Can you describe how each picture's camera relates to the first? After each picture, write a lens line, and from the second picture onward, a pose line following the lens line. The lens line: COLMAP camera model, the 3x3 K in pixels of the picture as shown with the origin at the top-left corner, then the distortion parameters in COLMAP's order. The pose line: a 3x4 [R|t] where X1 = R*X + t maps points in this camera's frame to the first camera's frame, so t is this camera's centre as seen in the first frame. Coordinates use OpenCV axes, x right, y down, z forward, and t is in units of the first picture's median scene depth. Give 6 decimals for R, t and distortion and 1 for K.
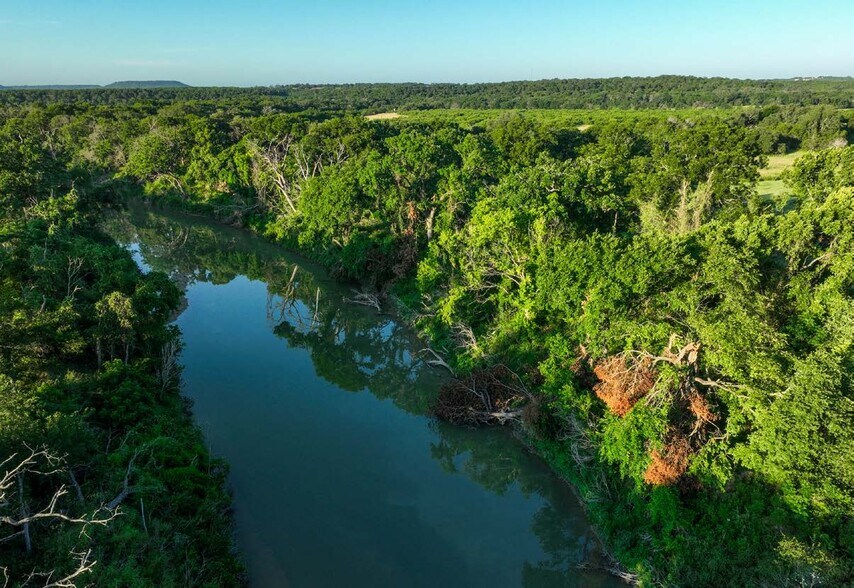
lens RADIAL K [[635.2, 0, 426.0], [0, 635.2, 314.3], [0, 0, 1]] dist [0.002576, 0.003262]
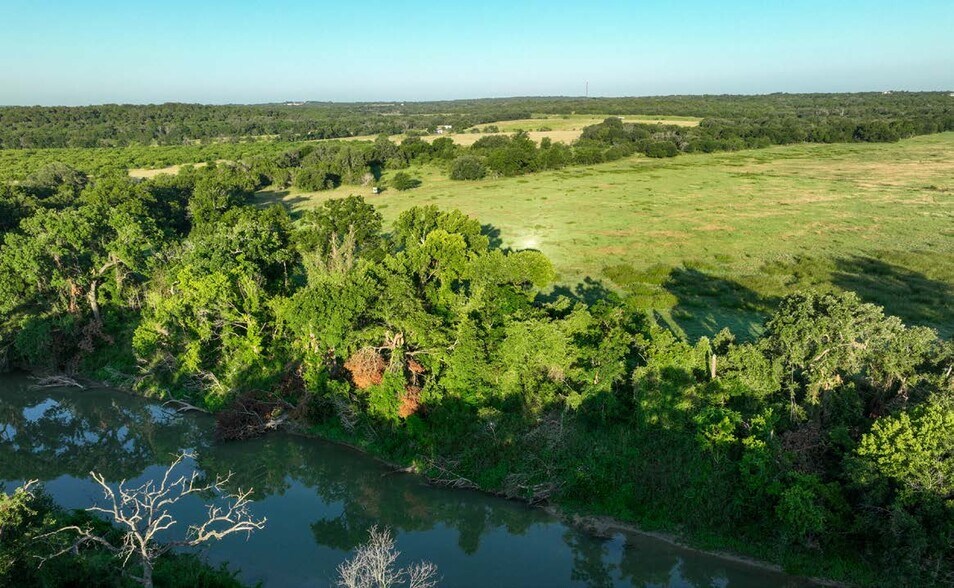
lens RADIAL K [[744.2, 0, 477.1], [0, 744.2, 293.9], [0, 0, 1]] dist [-0.002478, -0.001772]
pose [[0.720155, -0.176769, 0.670917, -0.494056], [0.232338, 0.972611, 0.006868, -0.015502], [-0.653755, 0.150933, 0.741501, -0.419852]]
